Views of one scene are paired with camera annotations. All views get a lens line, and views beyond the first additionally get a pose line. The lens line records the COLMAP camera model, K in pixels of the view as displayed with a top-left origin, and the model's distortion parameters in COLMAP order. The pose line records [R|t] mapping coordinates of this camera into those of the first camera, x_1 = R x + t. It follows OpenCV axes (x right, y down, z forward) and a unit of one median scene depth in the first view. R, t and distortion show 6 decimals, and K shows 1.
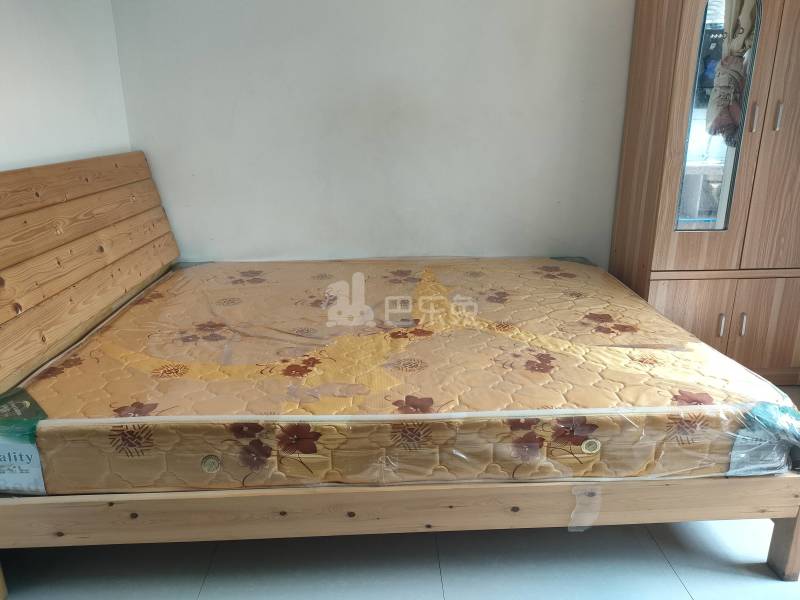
lens RADIAL K [[600.5, 0, 403.6], [0, 600.5, 299.3], [0, 0, 1]] dist [0.046058, -0.006761]
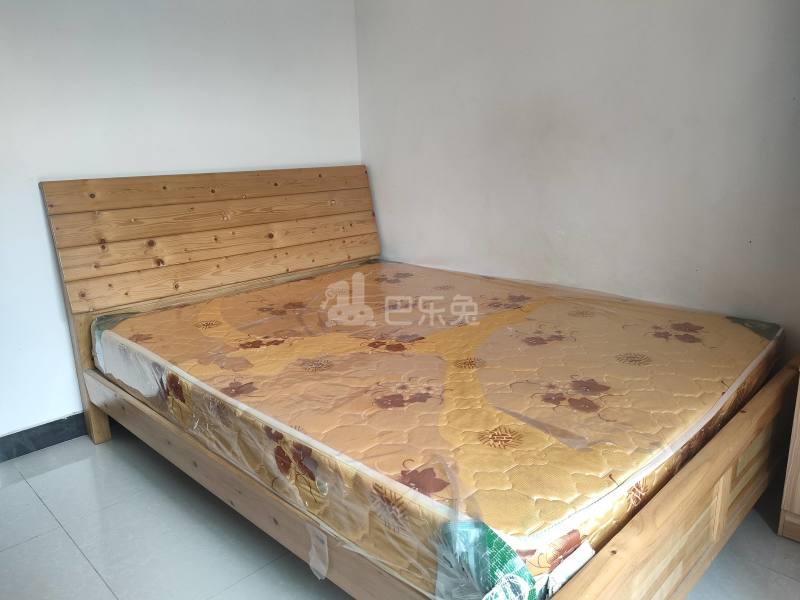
lens RADIAL K [[600.5, 0, 401.9], [0, 600.5, 300.2], [0, 0, 1]] dist [0.046058, -0.006761]
pose [[0.678652, 0.171523, -0.714151, 0.743149], [-0.194659, 0.979581, 0.050291, -0.073732], [0.708195, 0.104886, 0.698183, 0.322748]]
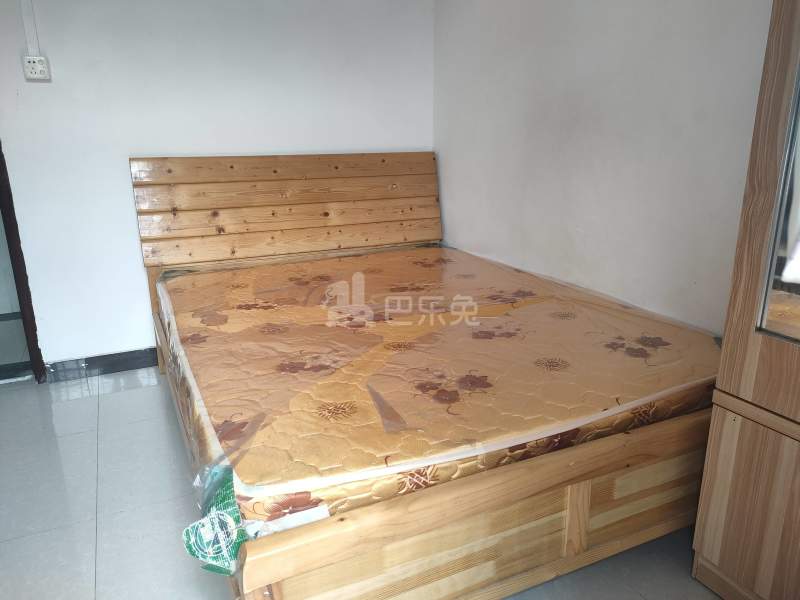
lens RADIAL K [[600.5, 0, 398.9], [0, 600.5, 297.8], [0, 0, 1]] dist [0.046058, -0.006761]
pose [[0.388966, 0.251947, -0.886131, 1.017567], [-0.266347, 0.951554, 0.153636, -0.177852], [0.881910, 0.176259, 0.437227, 0.609044]]
